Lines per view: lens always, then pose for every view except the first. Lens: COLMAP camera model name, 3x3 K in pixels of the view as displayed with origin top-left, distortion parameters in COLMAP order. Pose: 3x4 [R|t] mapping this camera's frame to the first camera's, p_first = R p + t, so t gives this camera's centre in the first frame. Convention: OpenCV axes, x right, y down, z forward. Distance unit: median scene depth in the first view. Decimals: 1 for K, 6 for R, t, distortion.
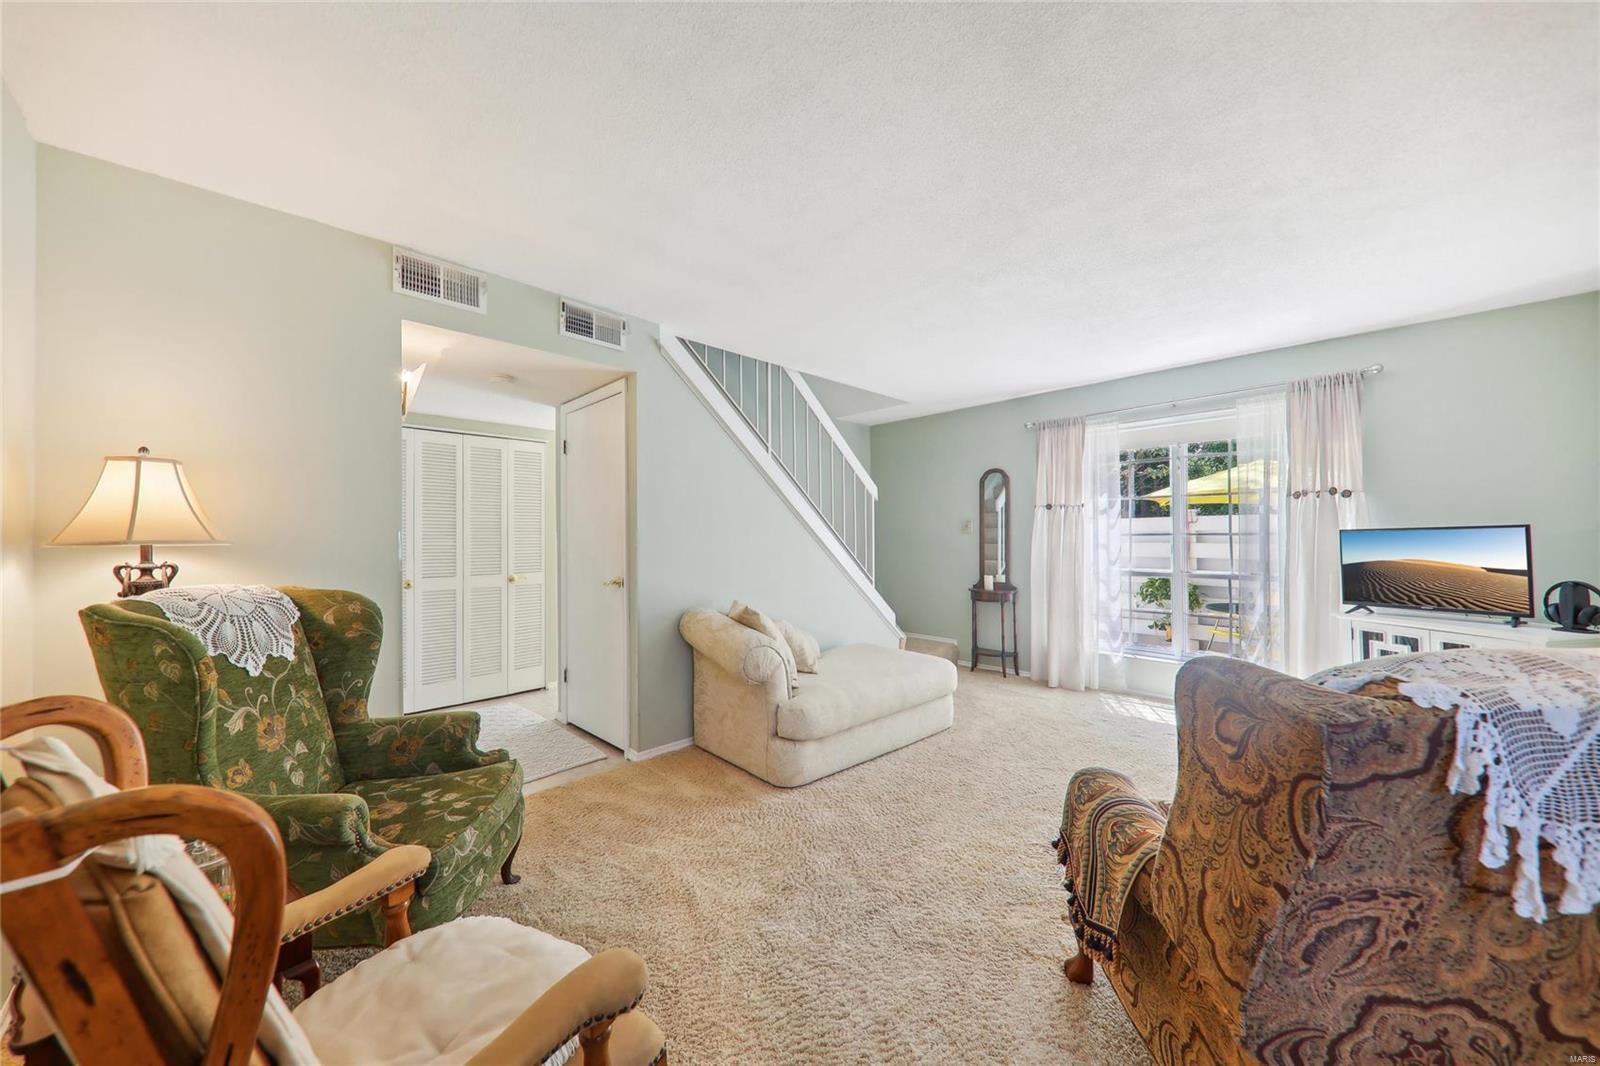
lens RADIAL K [[554.0, 0, 798.3], [0, 554.0, 540.3], [0, 0, 1]] dist [0.012214, -0.008780]
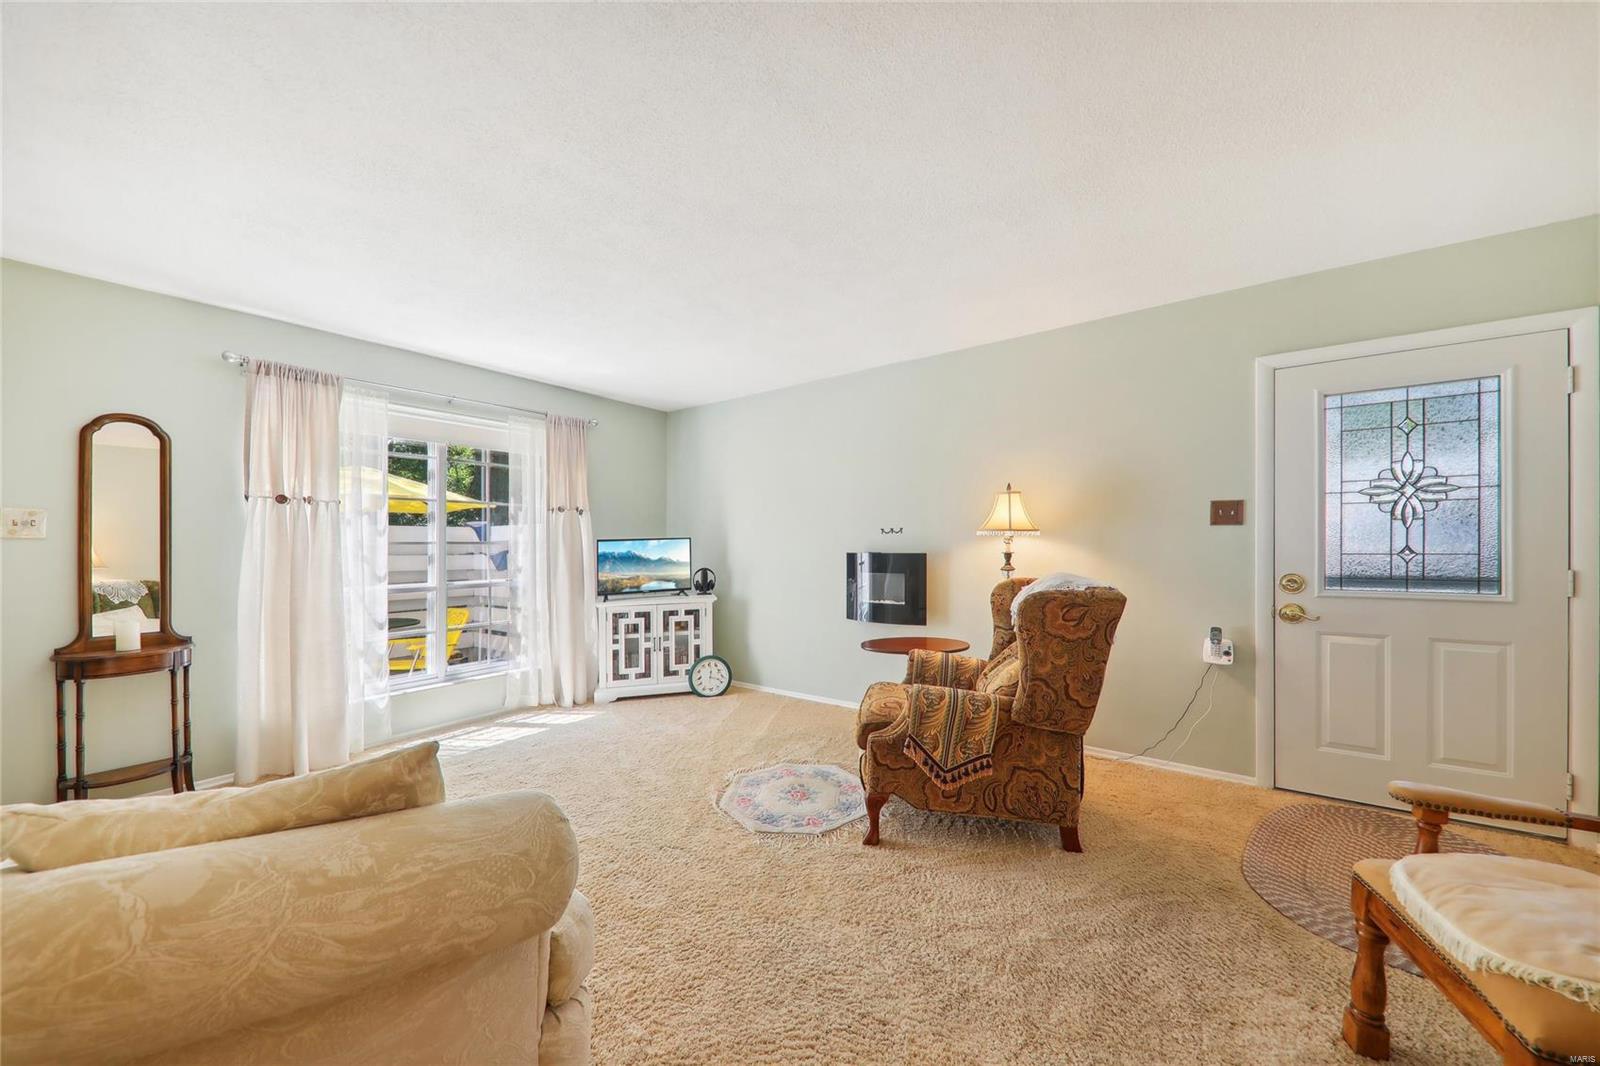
lens RADIAL K [[572.0, 0, 797.9], [0, 572.0, 538.3], [0, 0, 1]] dist [0.010385, -0.006024]
pose [[-0.139184, 0.008415, 0.990231, -0.302982], [0.005519, 0.999955, -0.007722, -0.007236], [-0.990251, 0.004391, -0.139225, 0.522195]]
